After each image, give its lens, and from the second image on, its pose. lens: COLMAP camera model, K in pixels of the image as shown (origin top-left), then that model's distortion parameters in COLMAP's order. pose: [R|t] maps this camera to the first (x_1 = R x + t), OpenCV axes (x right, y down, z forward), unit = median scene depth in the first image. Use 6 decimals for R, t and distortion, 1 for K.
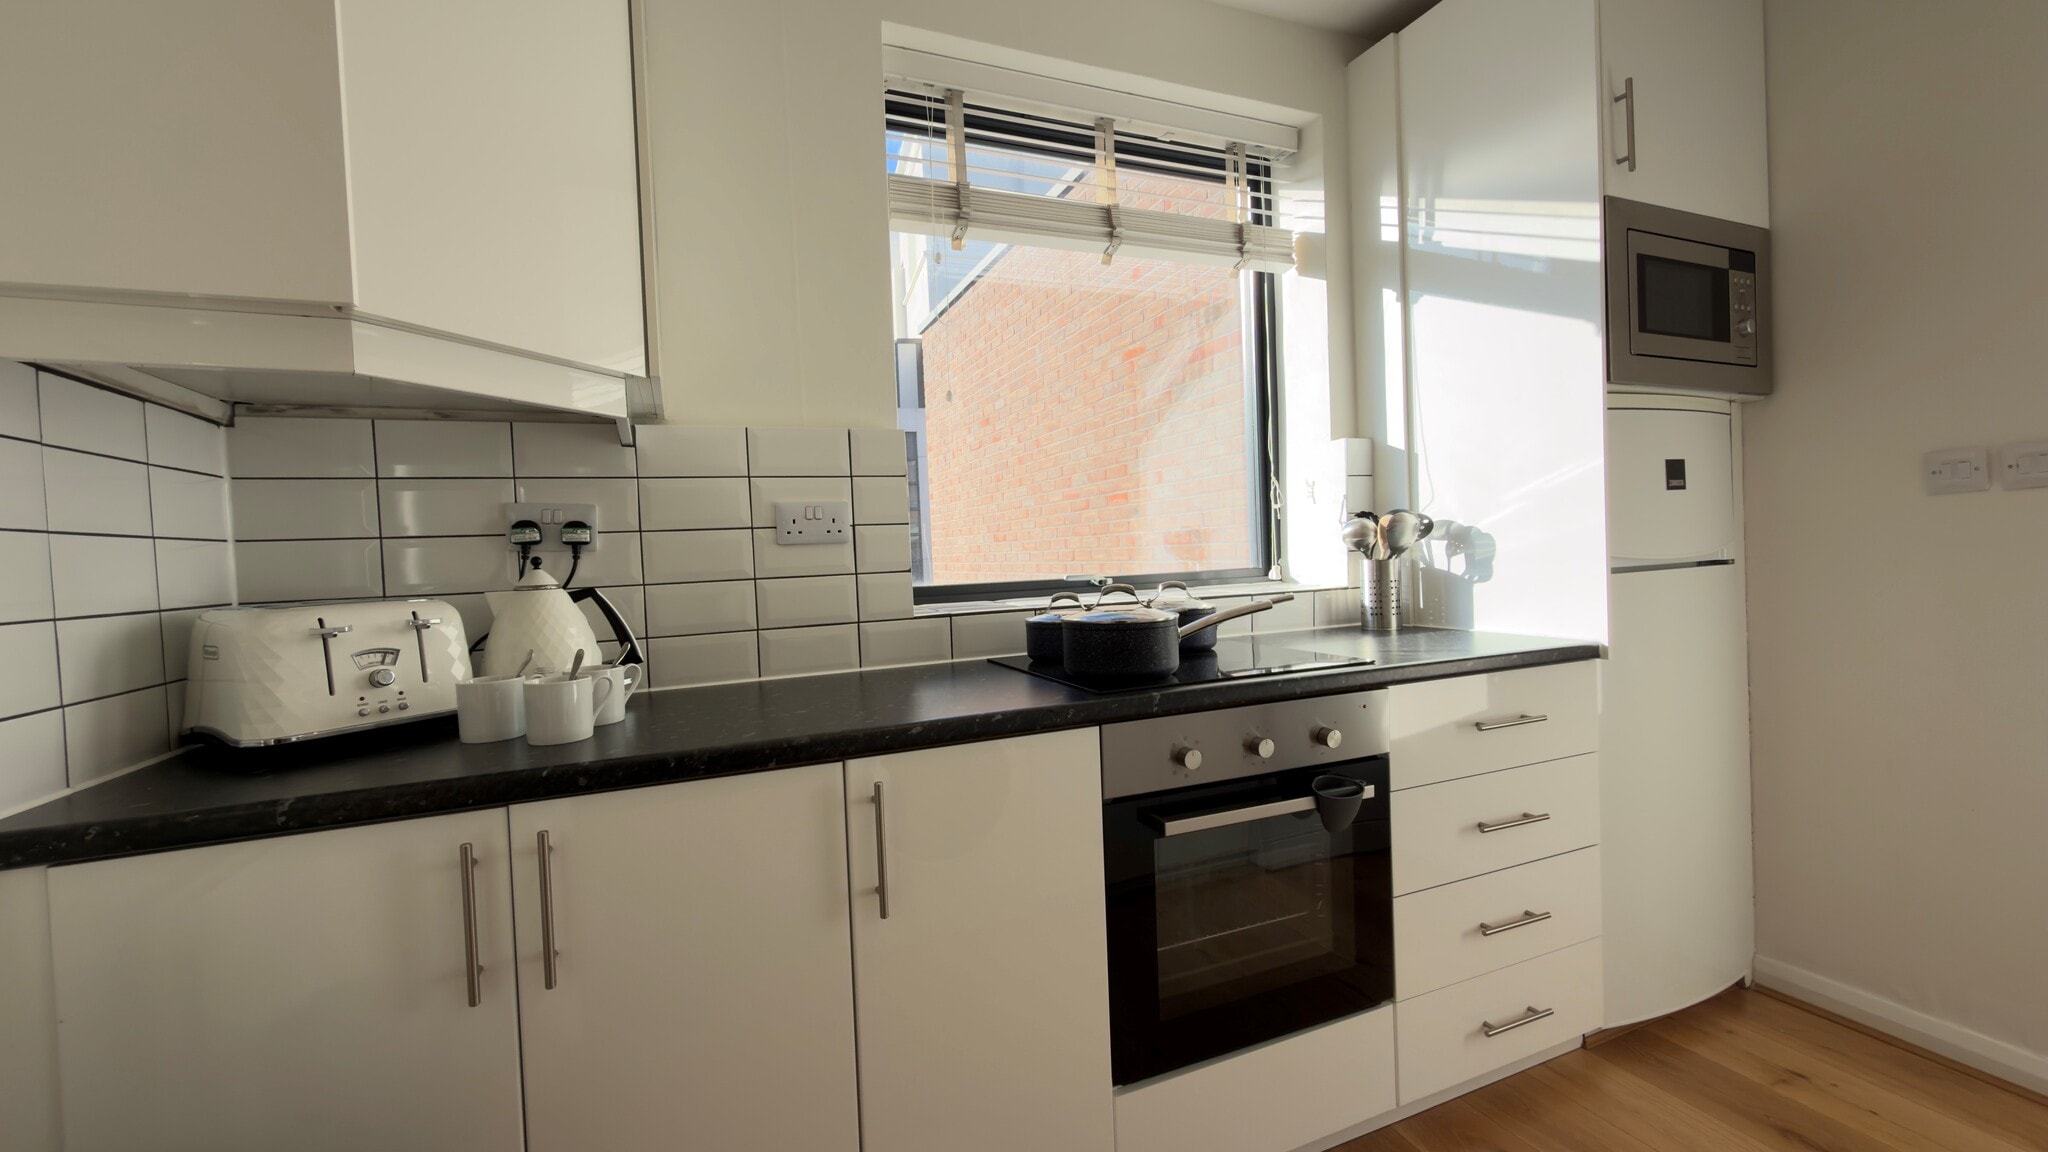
lens RADIAL K [[813.7, 0, 1024.7], [0, 813.7, 575.4], [0, 0, 1]] dist [-0.000380, 0.000209]
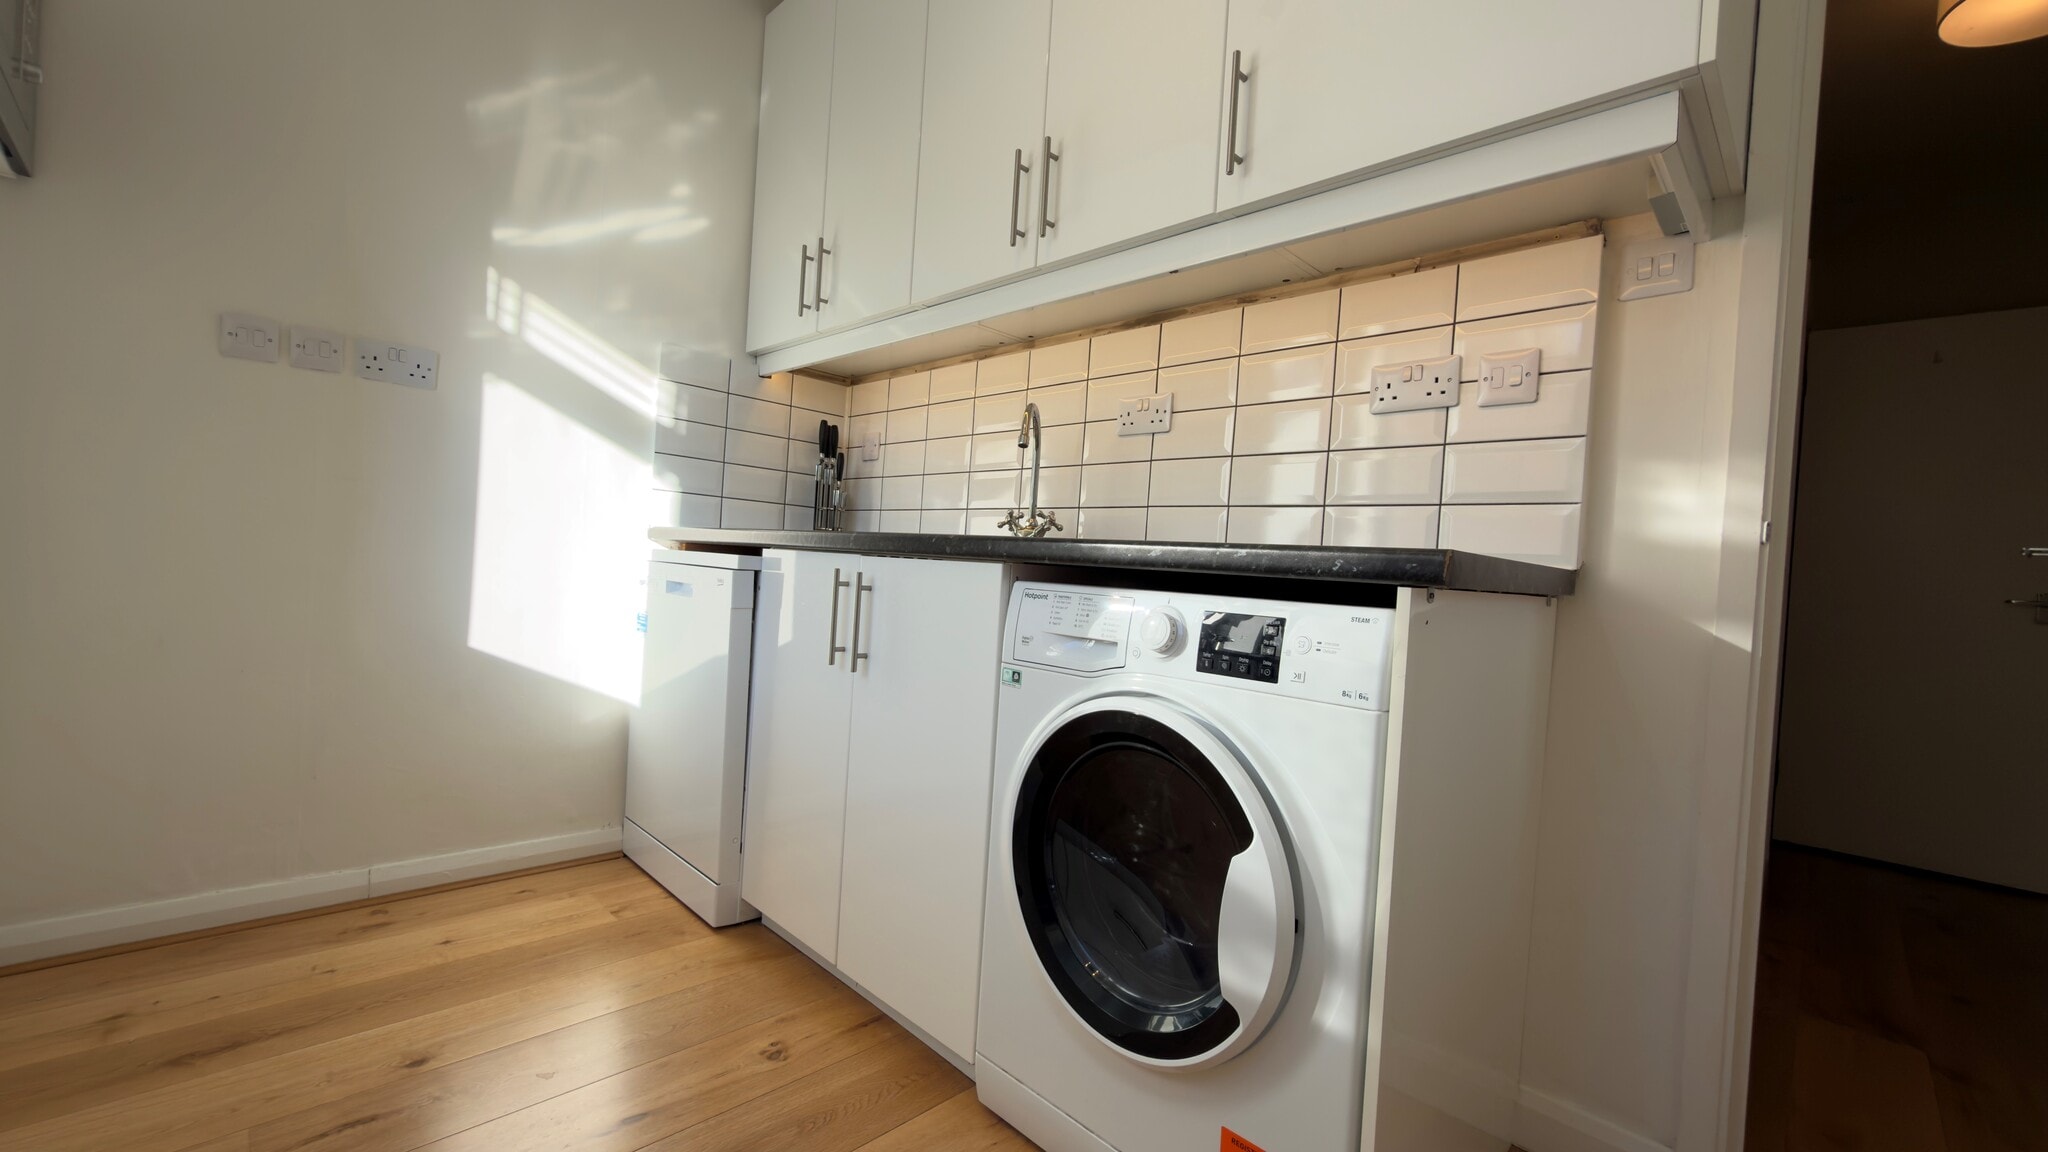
lens RADIAL K [[813.7, 0, 1023.5], [0, 813.7, 575.1], [0, 0, 1]] dist [-0.000380, 0.000209]
pose [[-0.381526, 0.010706, 0.924296, -0.130251], [-0.021834, 0.999550, -0.020590, 0.137399], [-0.924100, -0.028037, -0.381120, 0.397389]]
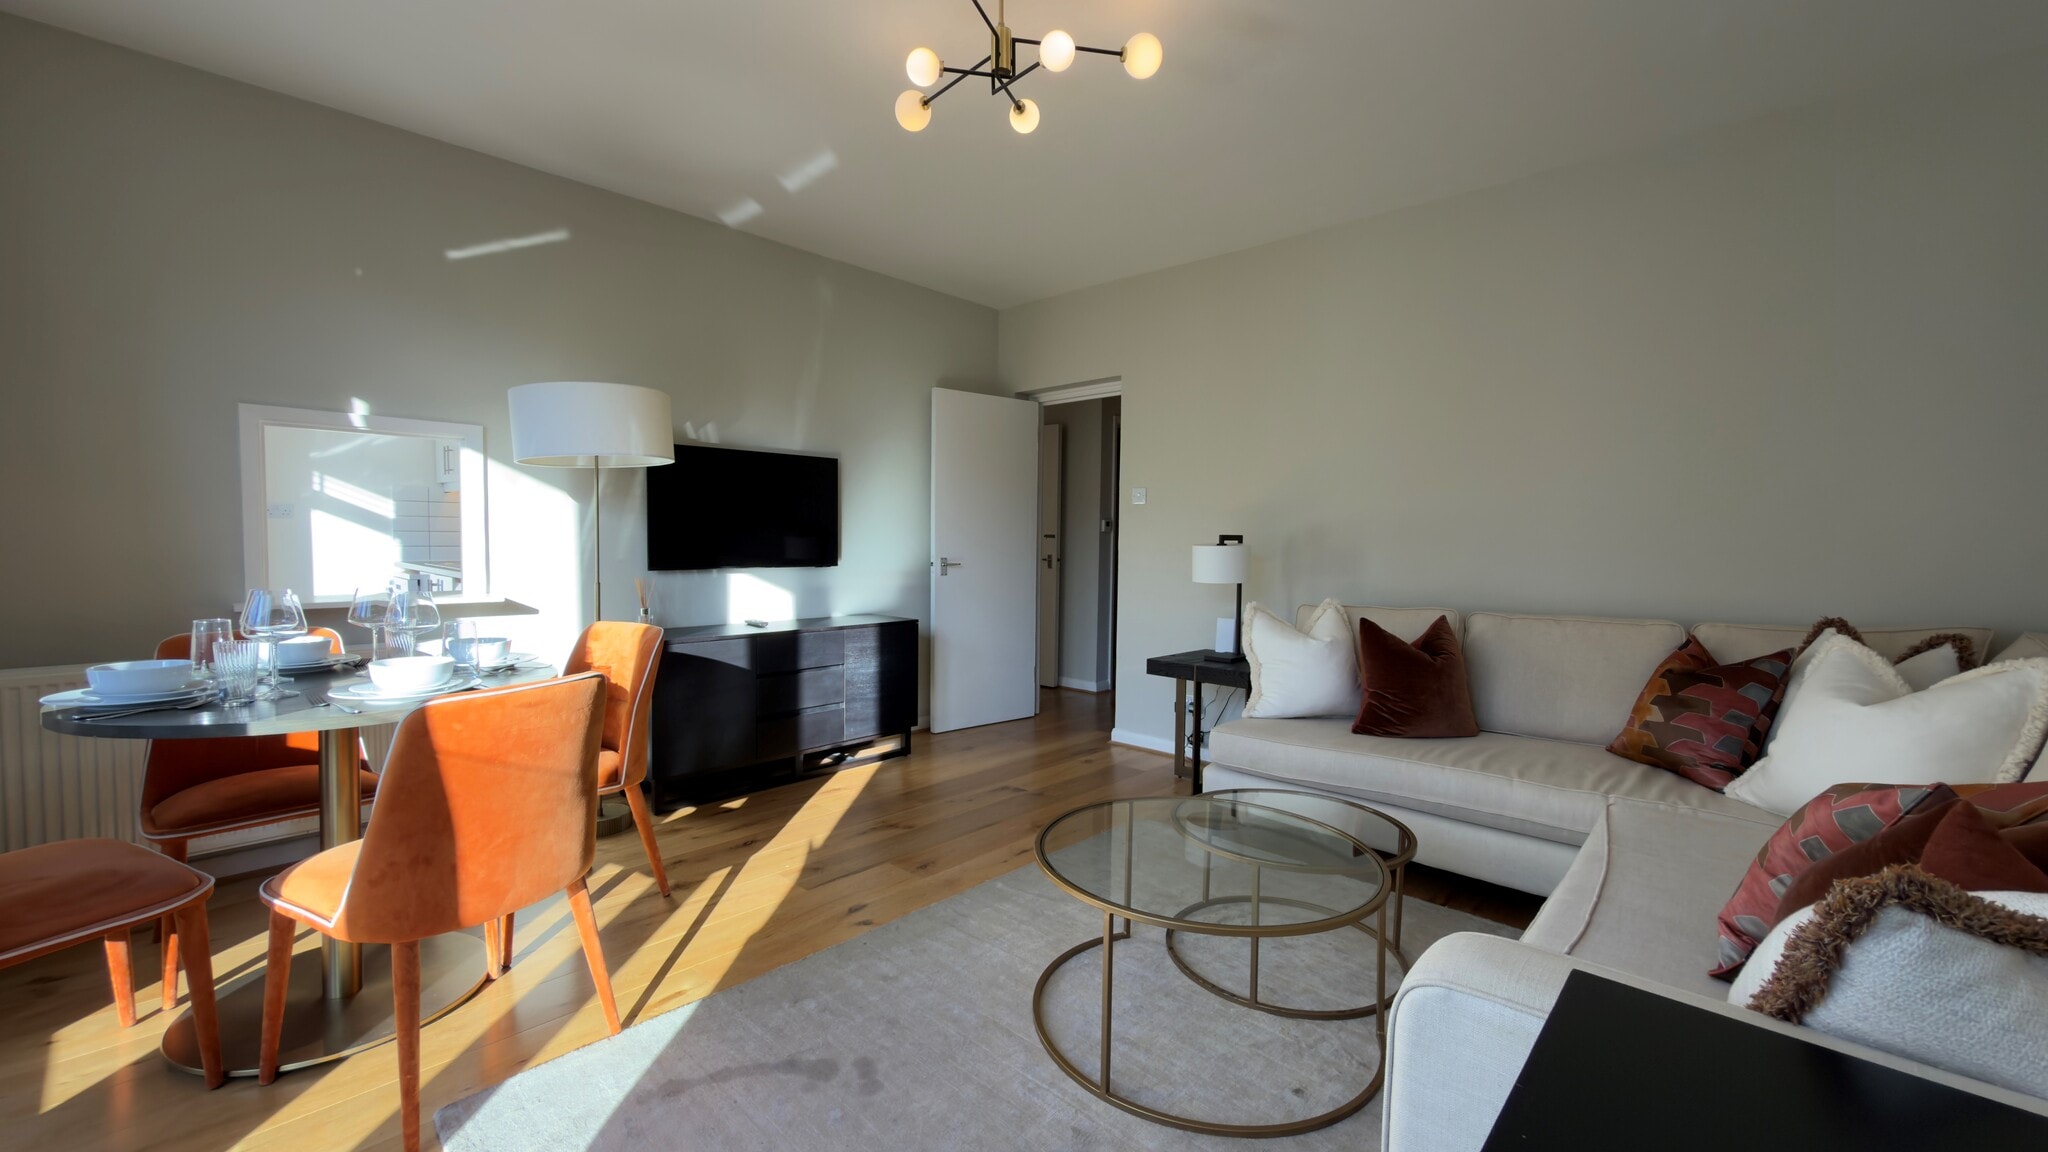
lens RADIAL K [[813.7, 0, 1021.8], [0, 813.7, 577.7], [0, 0, 1]] dist [-0.000380, 0.000209]
pose [[-0.420121, -0.013789, 0.907363, -2.193967], [0.033589, 0.998963, 0.030733, 0.099216], [-0.906846, 0.043389, -0.419222, -0.305508]]
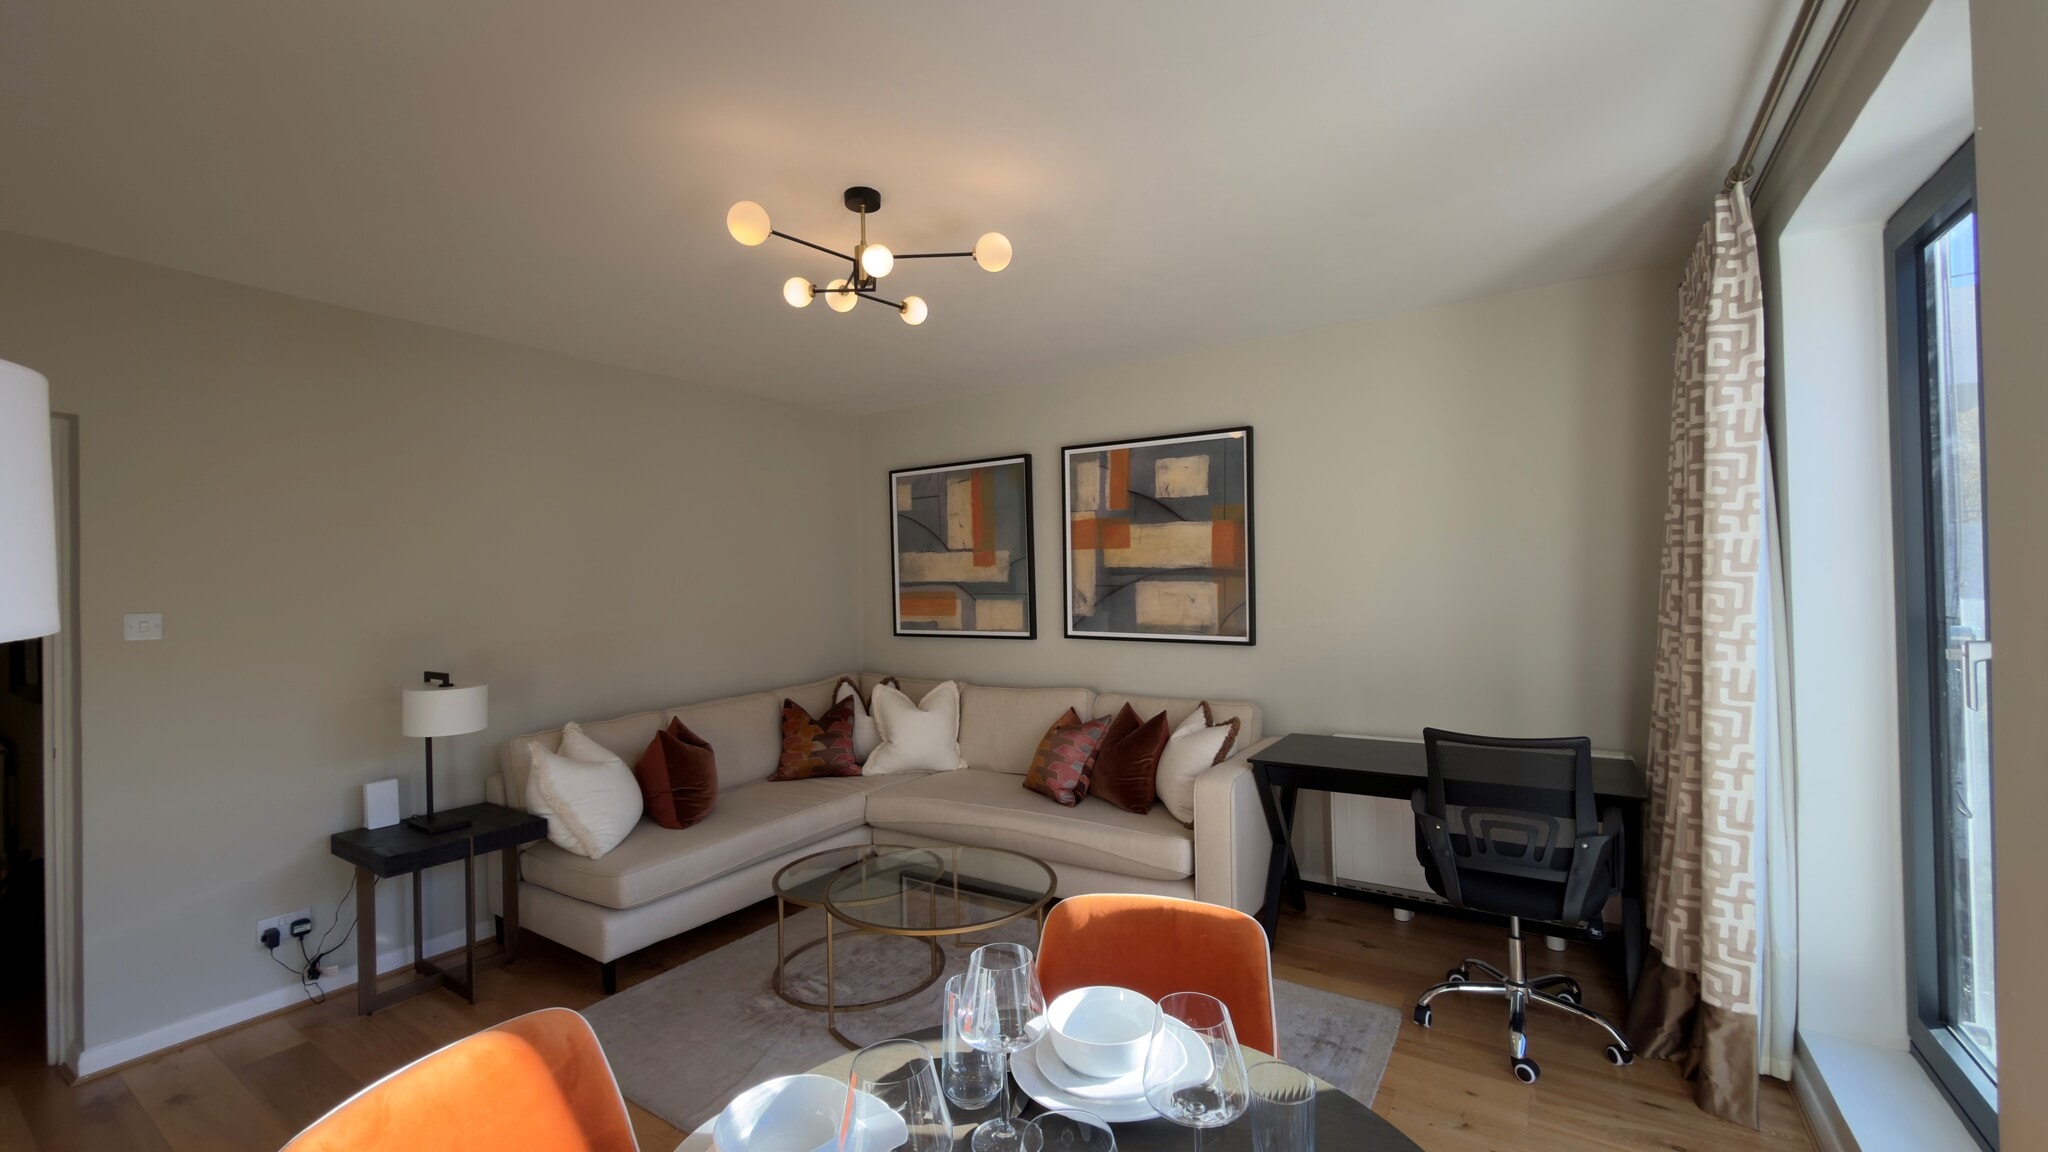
lens RADIAL K [[813.7, 0, 1024.2], [0, 813.7, 574.1], [0, 0, 1]] dist [-0.000380, 0.000209]
pose [[-0.824122, 0.046930, -0.564464, -0.805582], [0.034275, 0.998867, 0.033004, -0.110068], [0.565374, 0.007853, -0.824797, 0.318837]]
